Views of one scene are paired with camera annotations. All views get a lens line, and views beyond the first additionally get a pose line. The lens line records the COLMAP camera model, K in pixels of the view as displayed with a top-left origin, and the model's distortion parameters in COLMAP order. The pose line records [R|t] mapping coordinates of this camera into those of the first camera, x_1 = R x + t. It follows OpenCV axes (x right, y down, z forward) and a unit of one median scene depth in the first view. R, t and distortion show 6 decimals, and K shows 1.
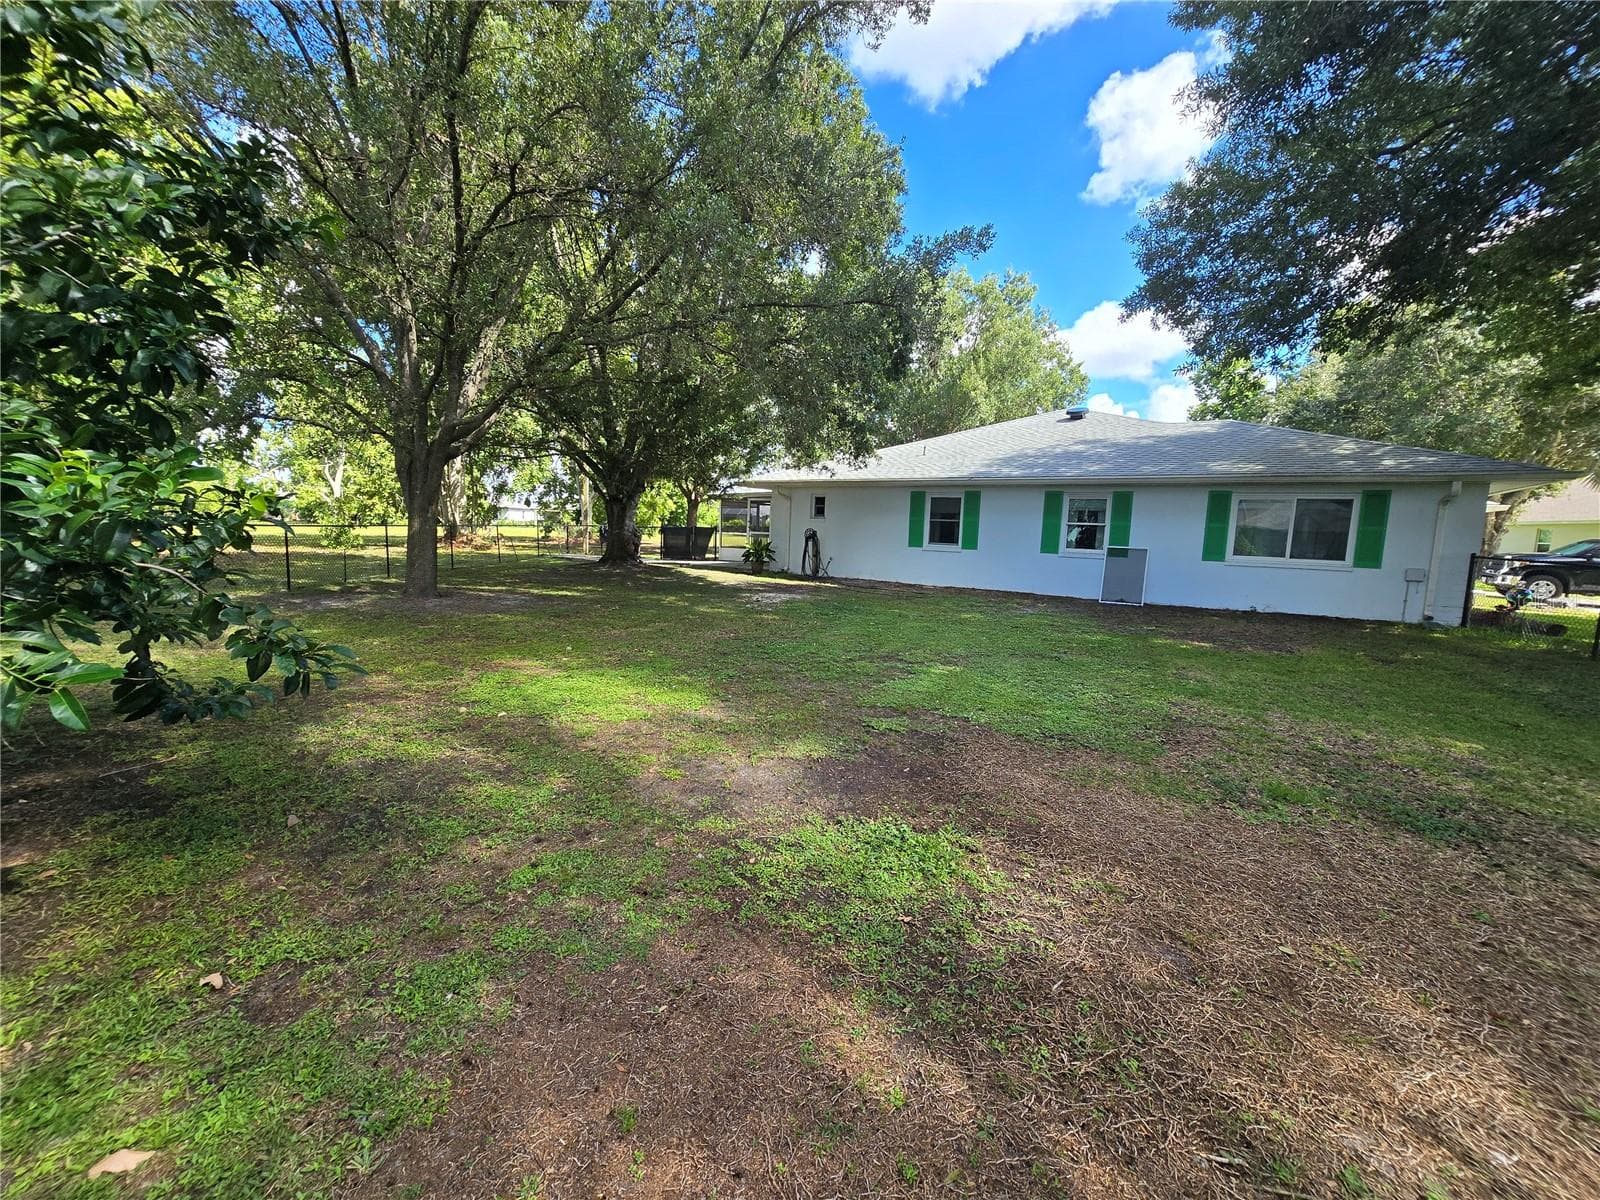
lens RADIAL K [[643.3, 0, 797.7], [0, 643.3, 605.5], [0, 0, 1]] dist [-0.025765, 0.003410]
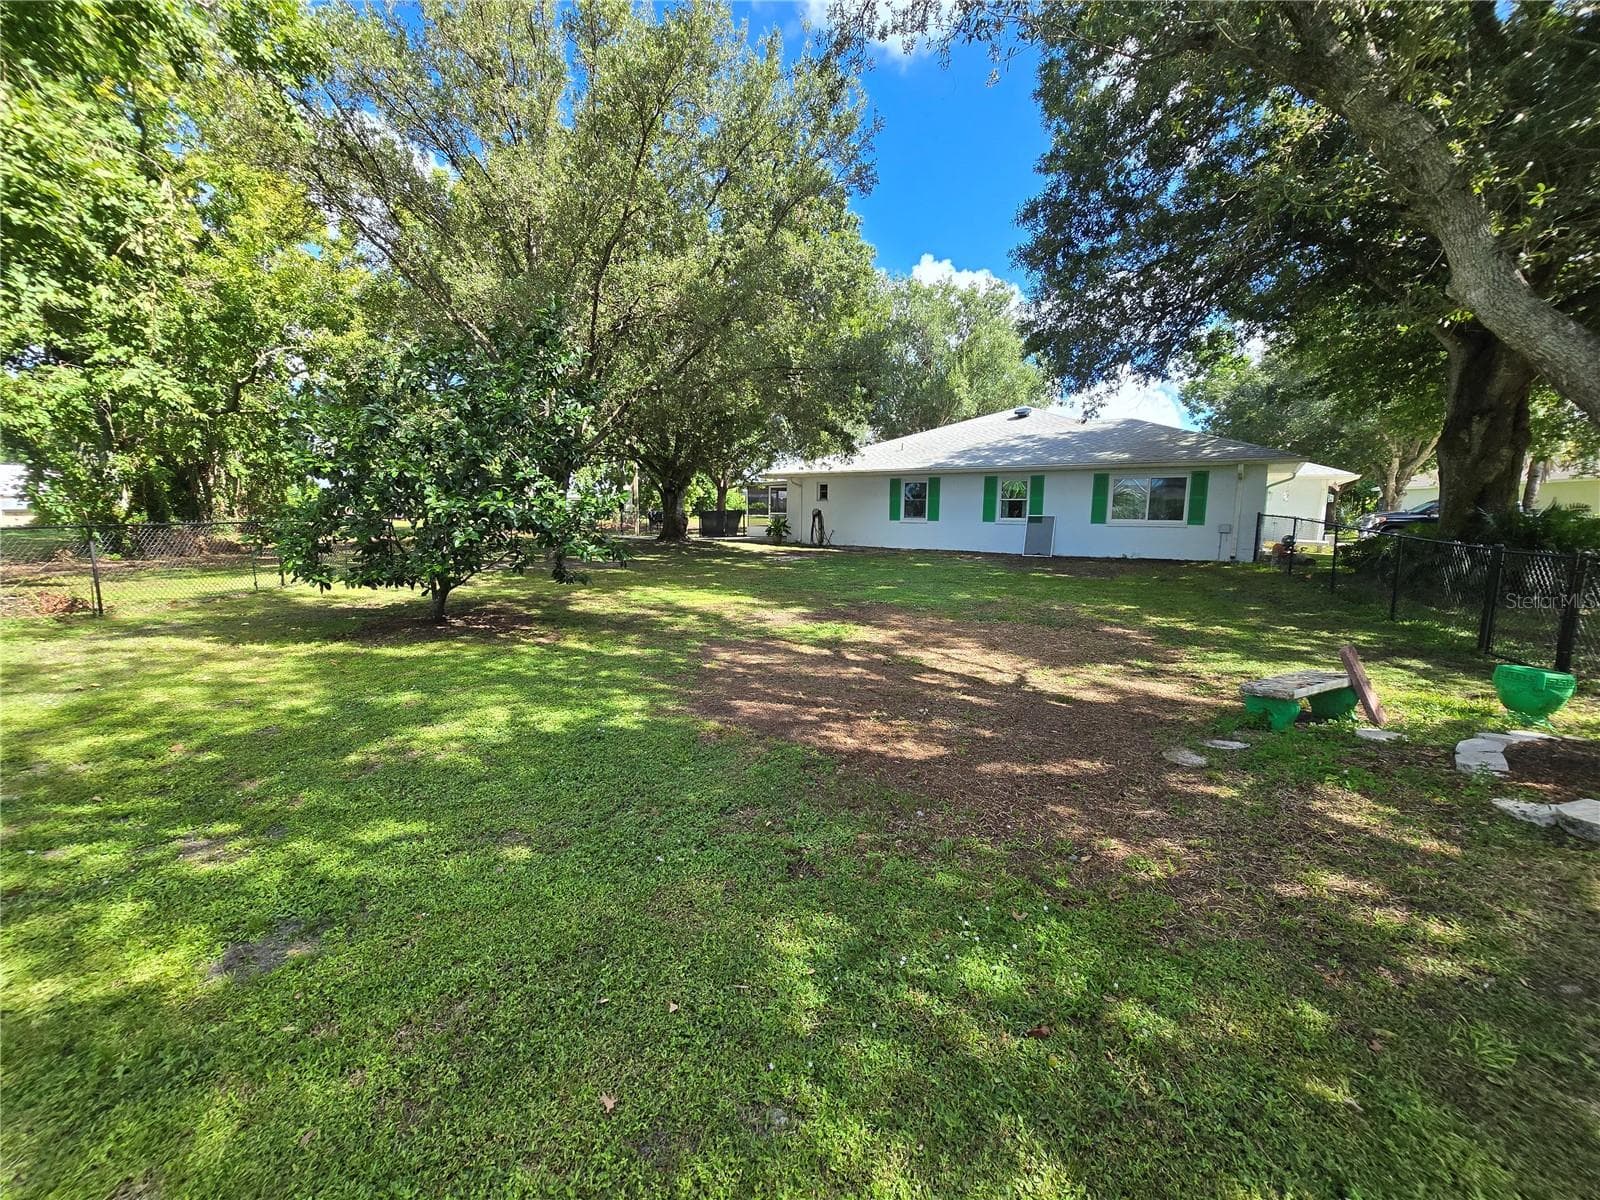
lens RADIAL K [[643.3, 0, 797.7], [0, 643.3, 605.5], [0, 0, 1]] dist [-0.025765, 0.003410]
pose [[0.999056, -0.023066, -0.036814, 0.027200], [0.024107, 0.999315, 0.028082, 0.045008], [0.036141, -0.028943, 0.998927, -0.358496]]
